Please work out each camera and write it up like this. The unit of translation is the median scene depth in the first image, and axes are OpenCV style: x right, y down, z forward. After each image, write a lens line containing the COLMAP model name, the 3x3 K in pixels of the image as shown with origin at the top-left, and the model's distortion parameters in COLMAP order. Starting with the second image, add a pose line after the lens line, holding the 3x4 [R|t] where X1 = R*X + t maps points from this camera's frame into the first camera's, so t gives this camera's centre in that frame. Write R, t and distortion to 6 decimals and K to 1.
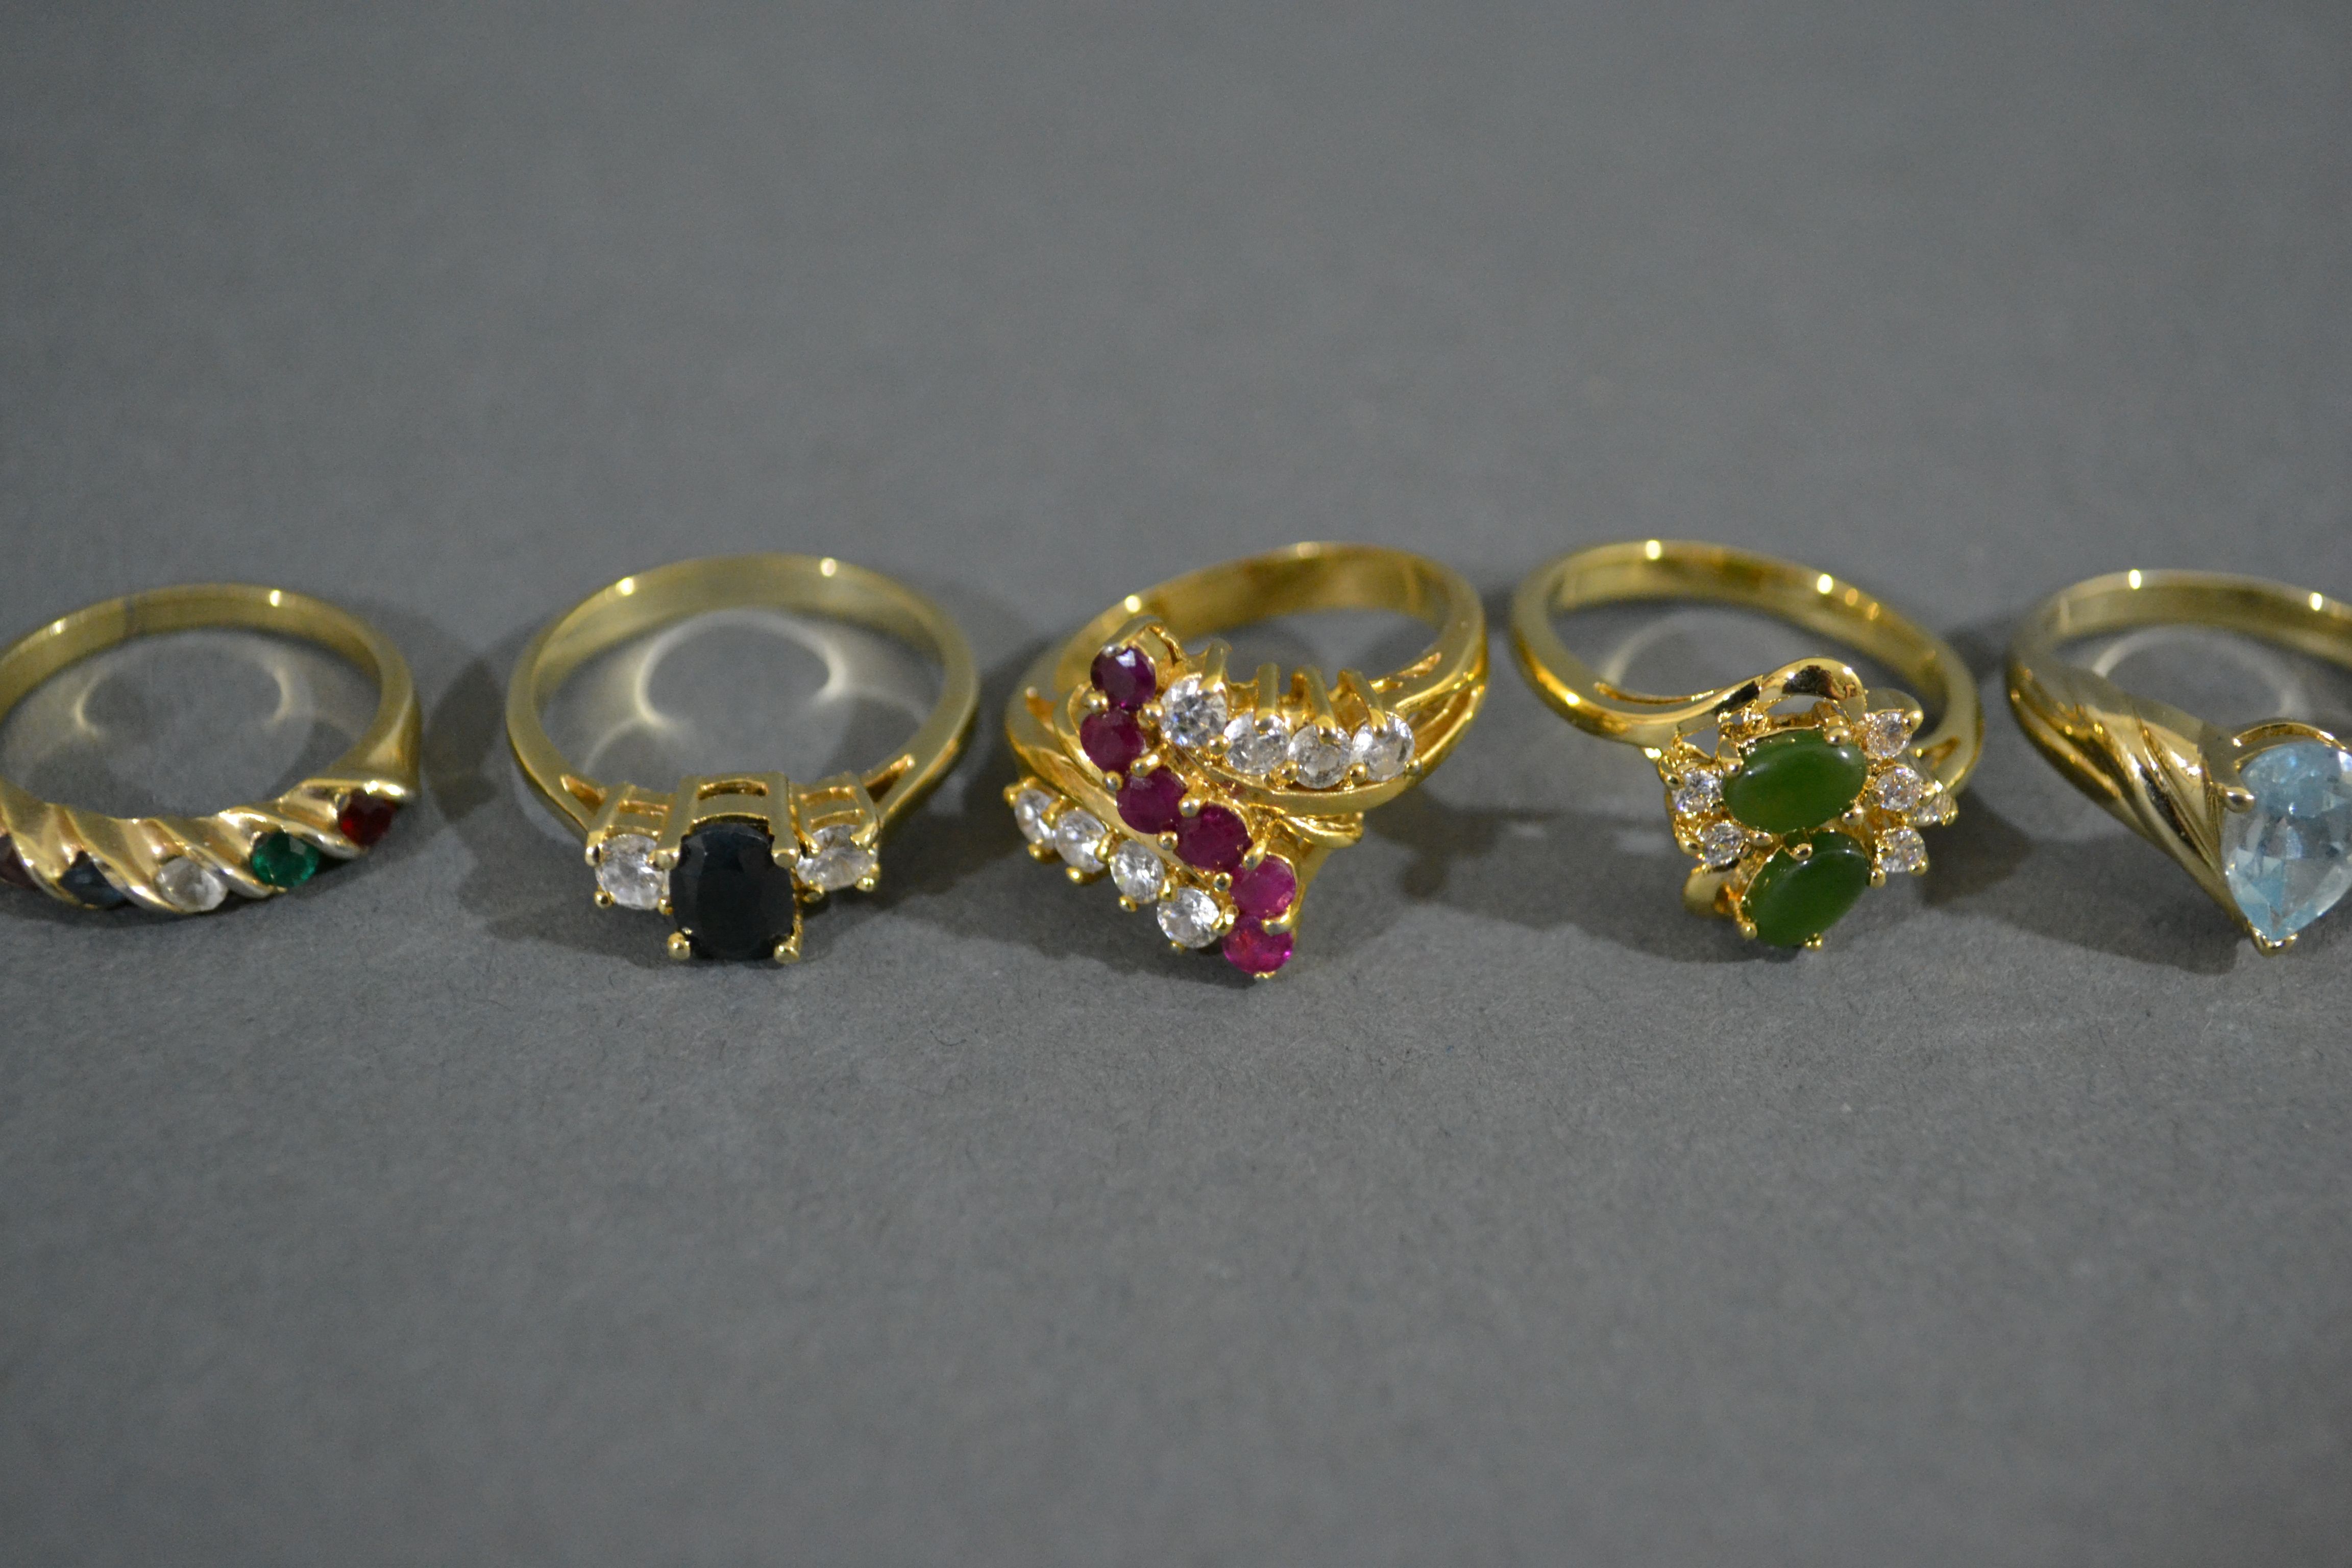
lens RADIAL K [[3564.6, 0, 1176.0], [0, 3564.6, 784.0], [0, 0, 1]] dist [-0.004385, -0.005710]
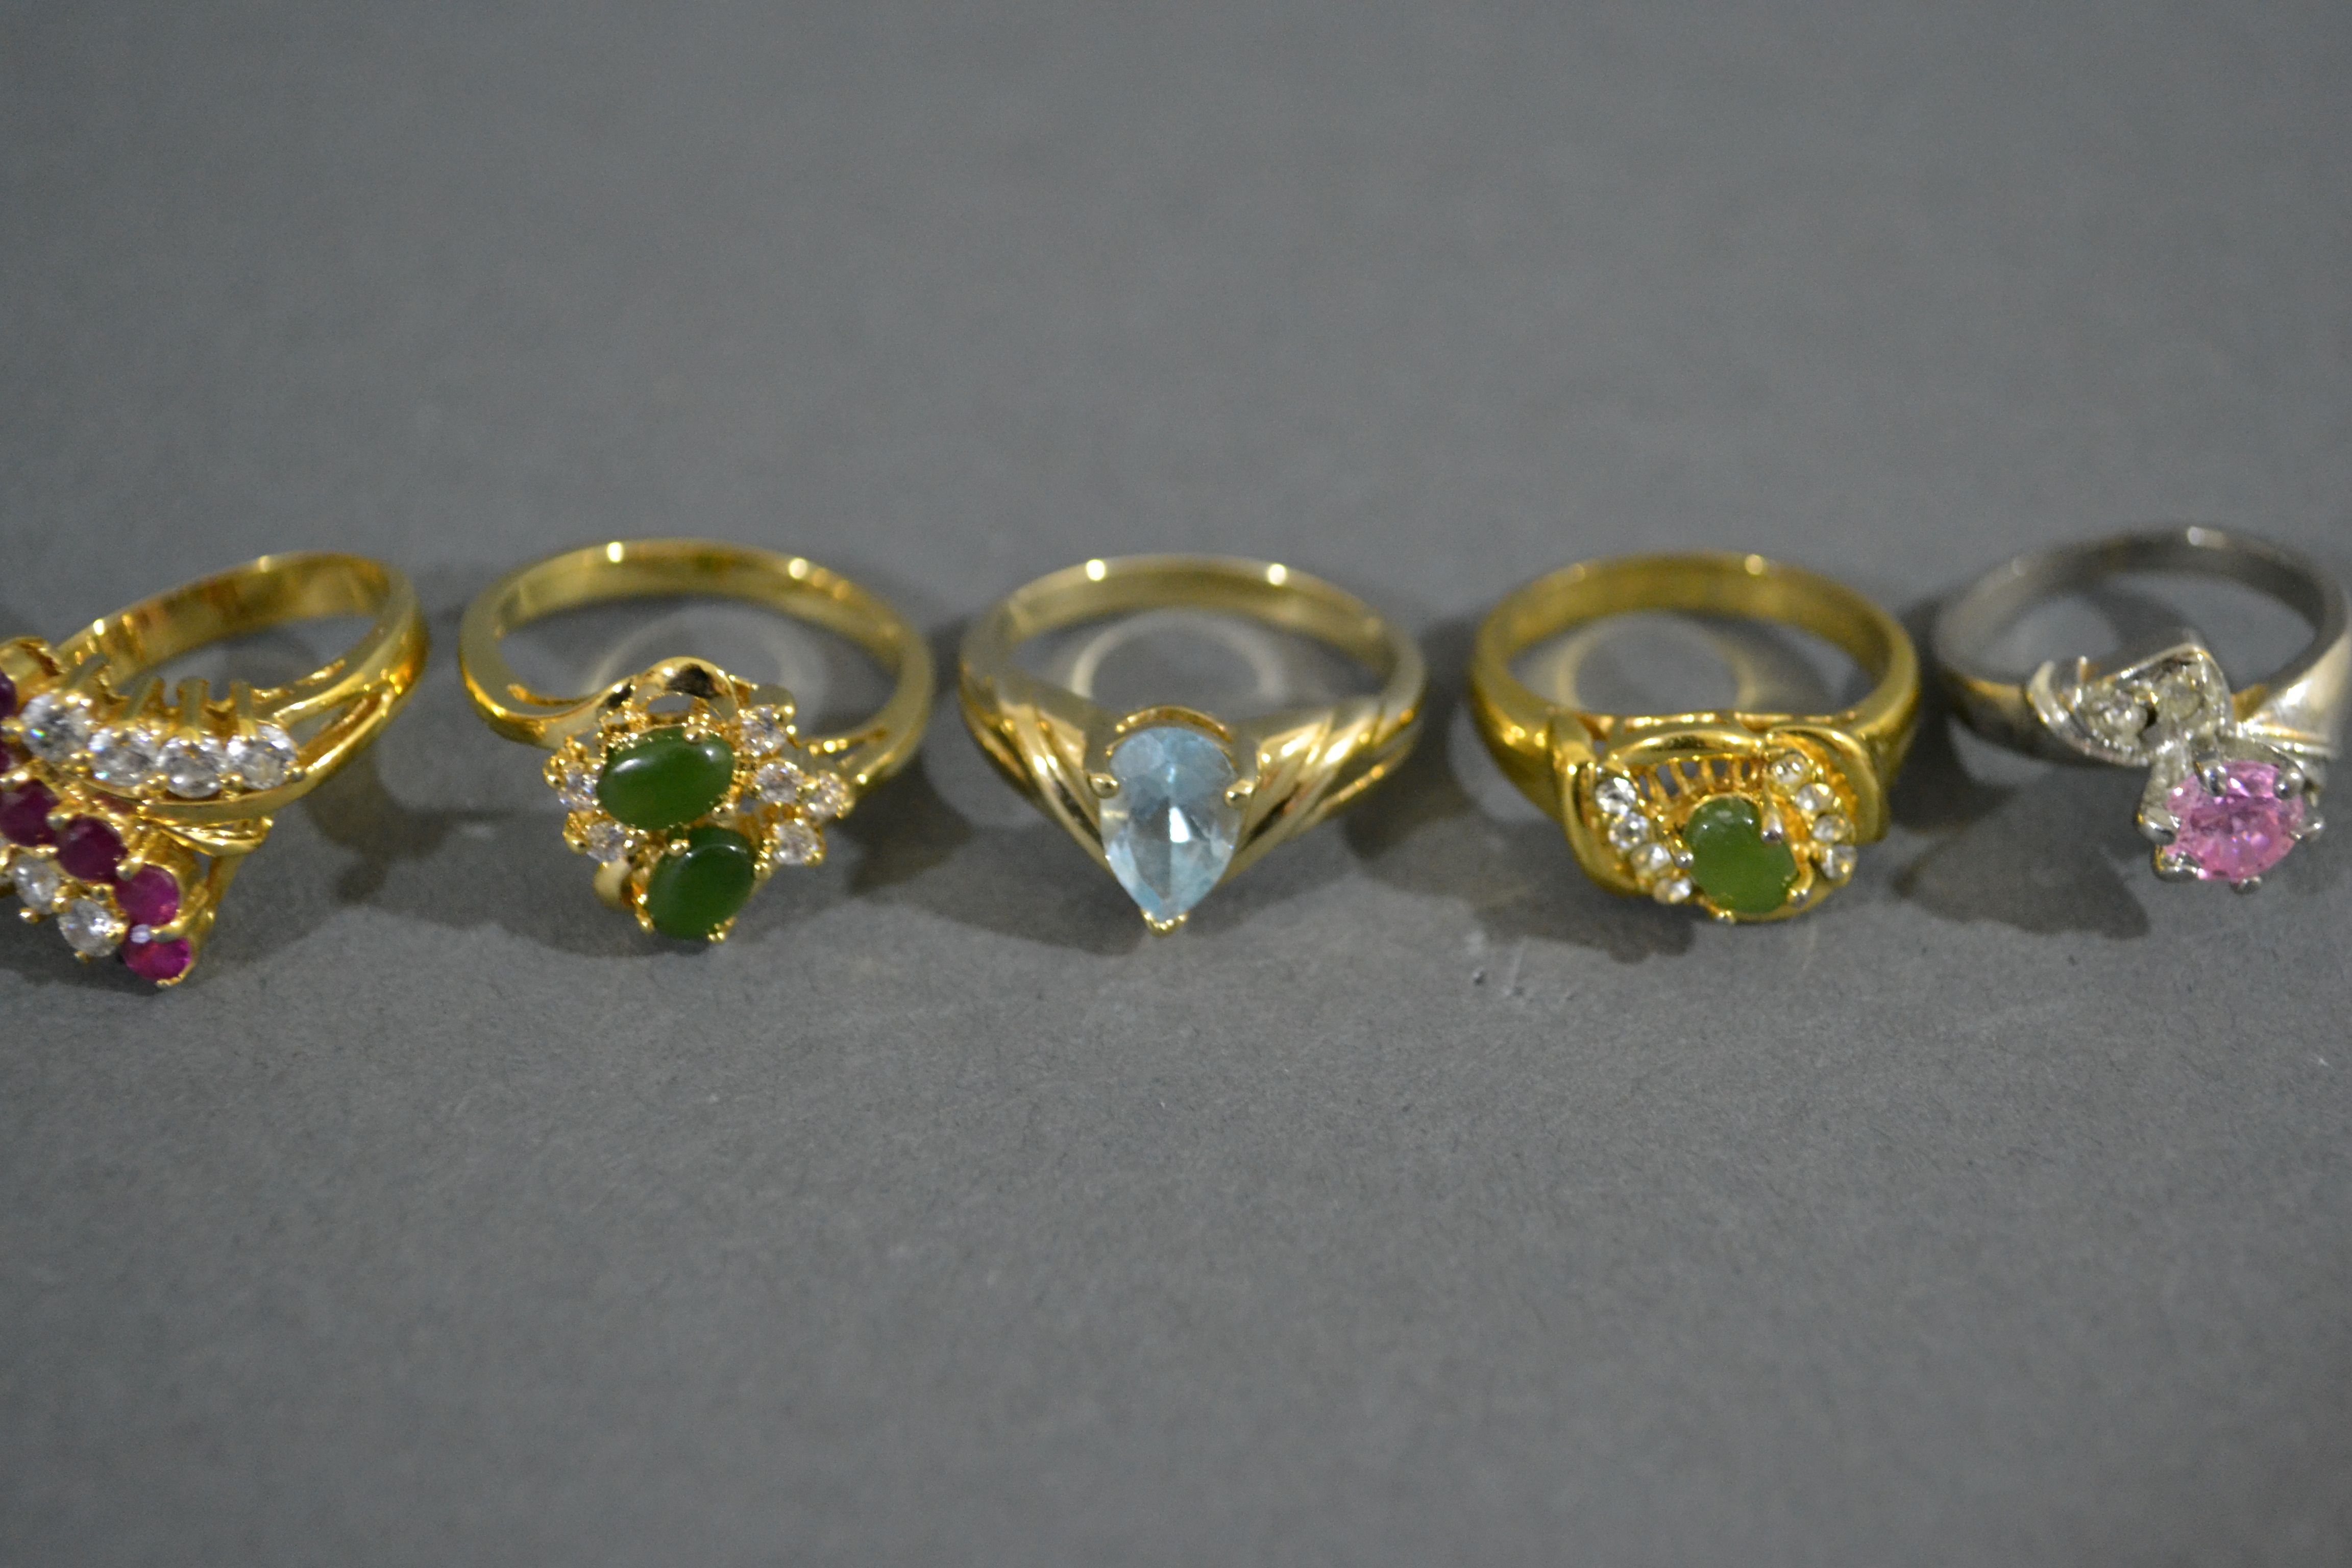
lens RADIAL K [[3564.6, 0, 1176.0], [0, 3564.6, 784.0], [0, 0, 1]] dist [-0.004385, -0.005710]
pose [[0.999620, -0.026552, 0.007364, 0.304588], [0.026483, 0.999605, 0.009358, -0.004717], [-0.007610, -0.009159, 0.999929, -0.017421]]
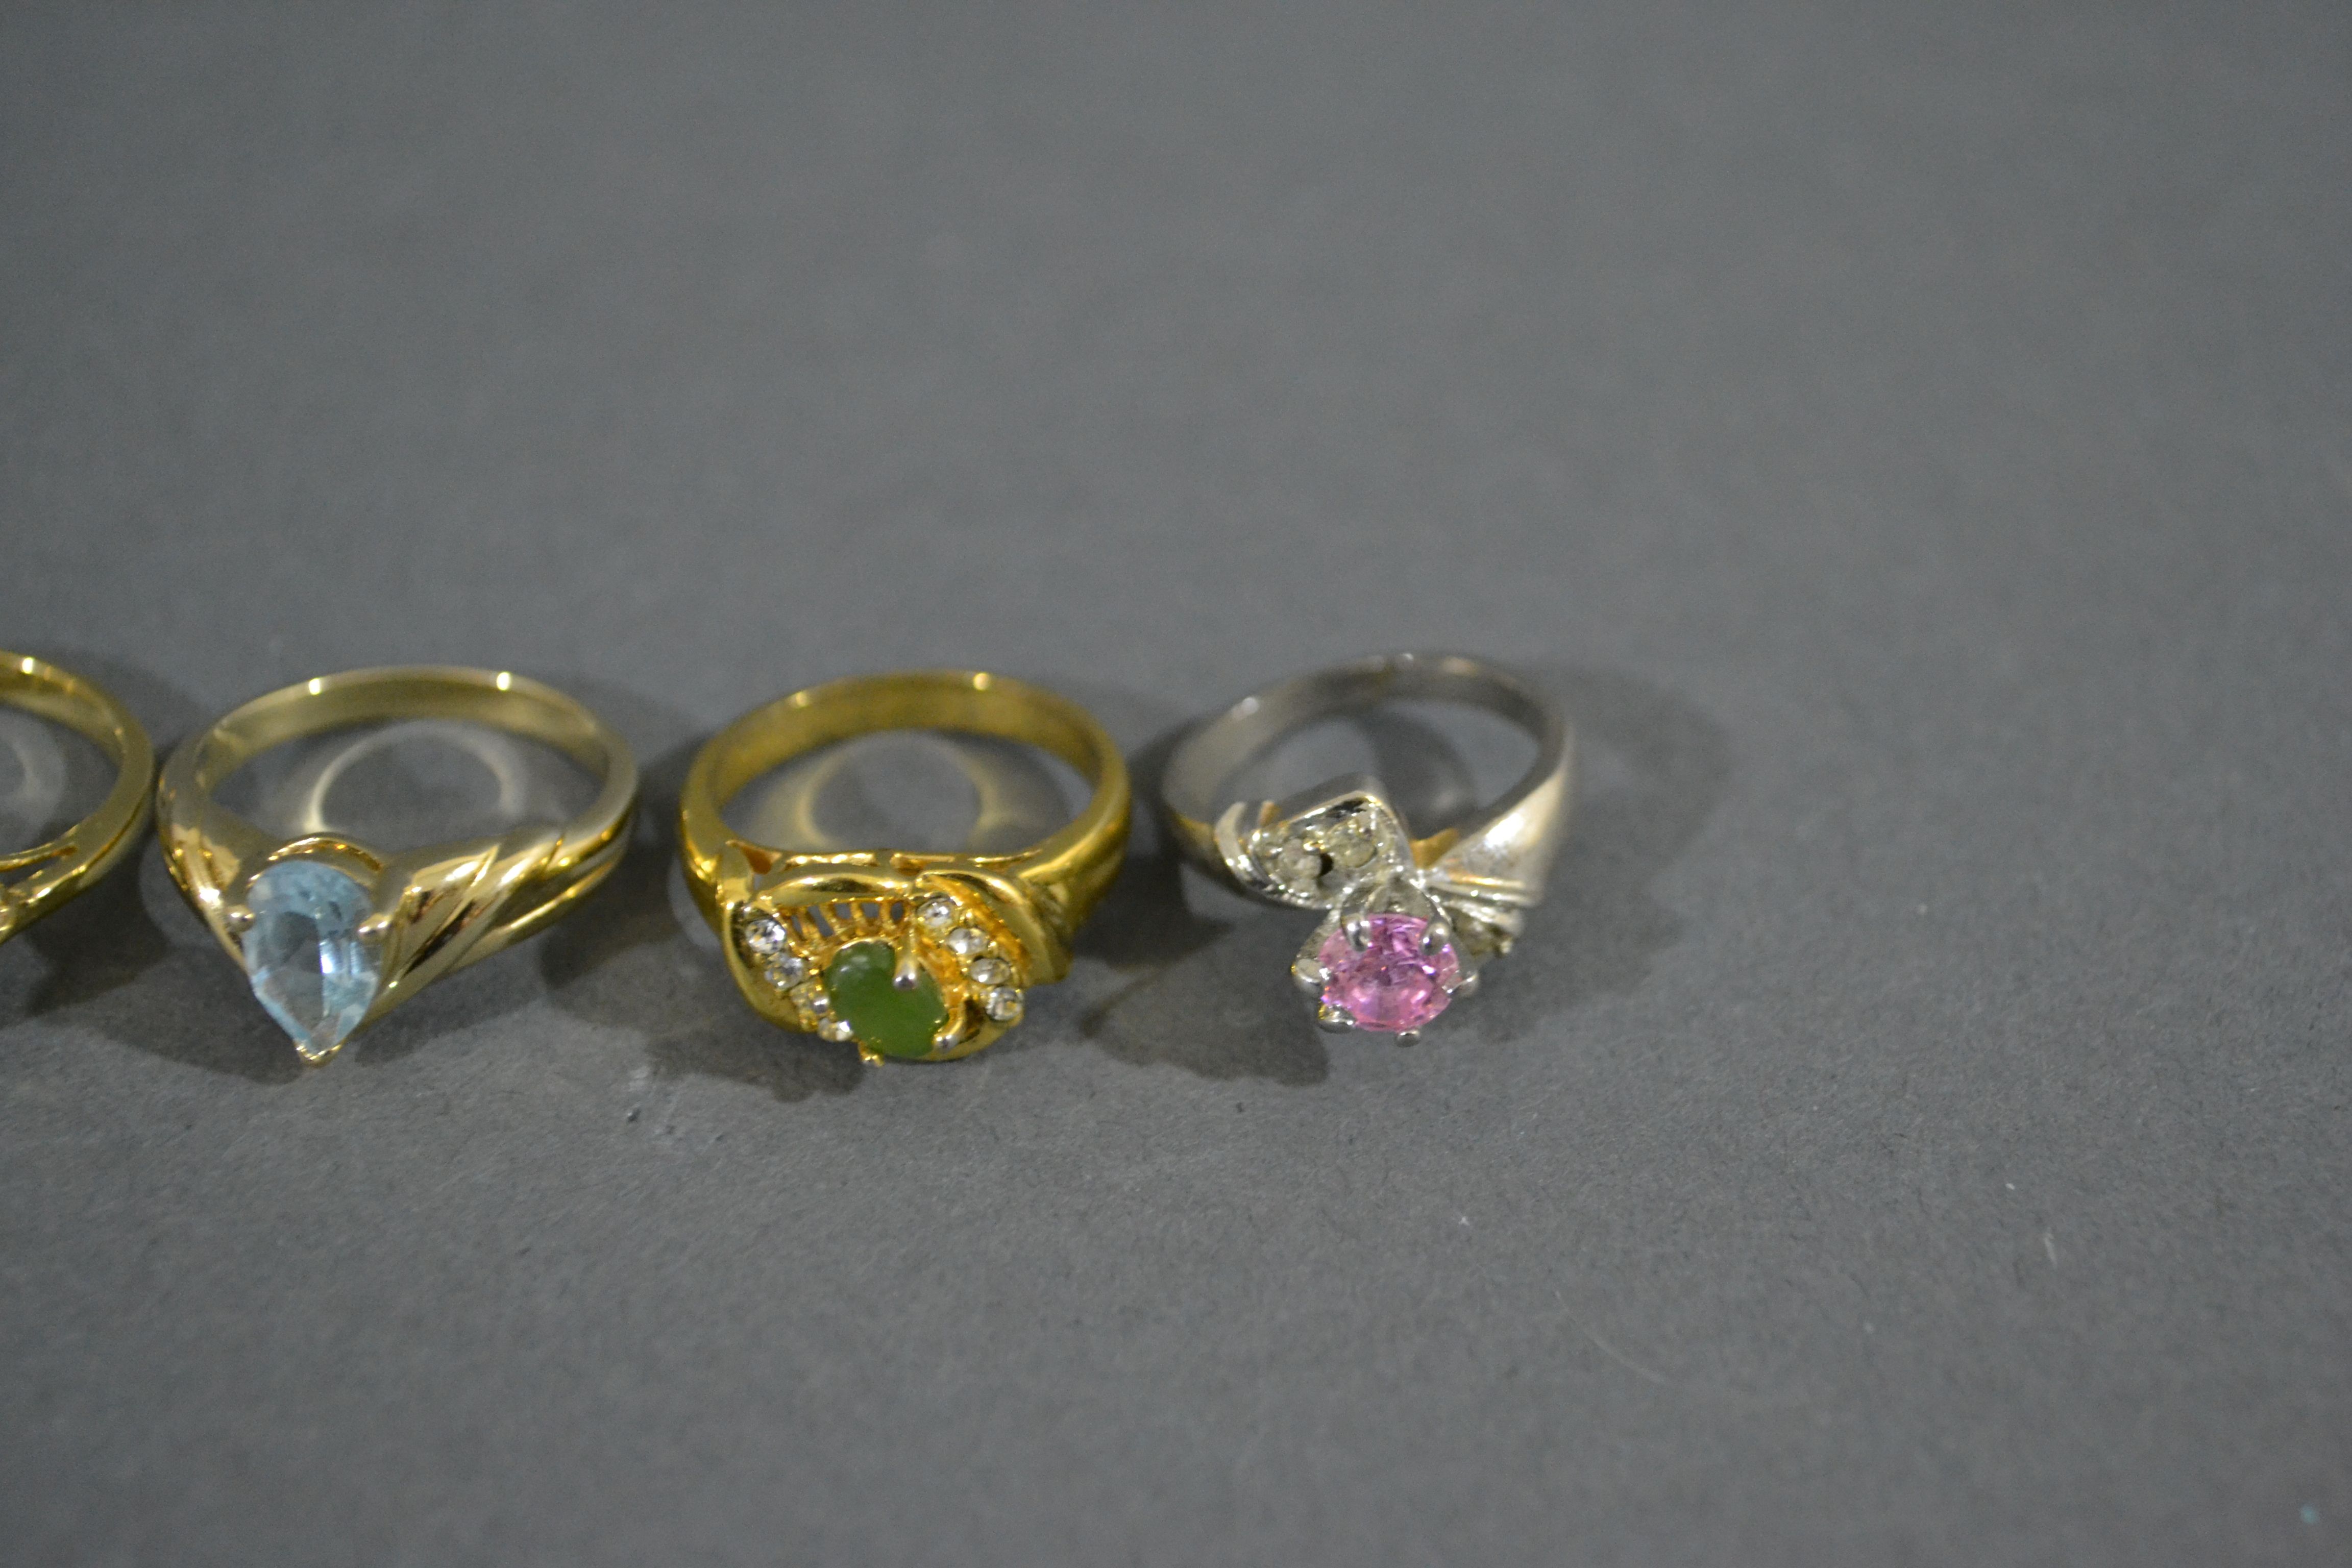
lens RADIAL K [[3564.6, 0, 1176.0], [0, 3564.6, 784.0], [0, 0, 1]] dist [-0.004385, -0.005710]
pose [[0.999895, -0.008594, -0.011660, 0.563052], [0.008856, 0.999705, 0.022598, -0.052638], [0.011463, -0.022699, 0.999677, -0.005467]]
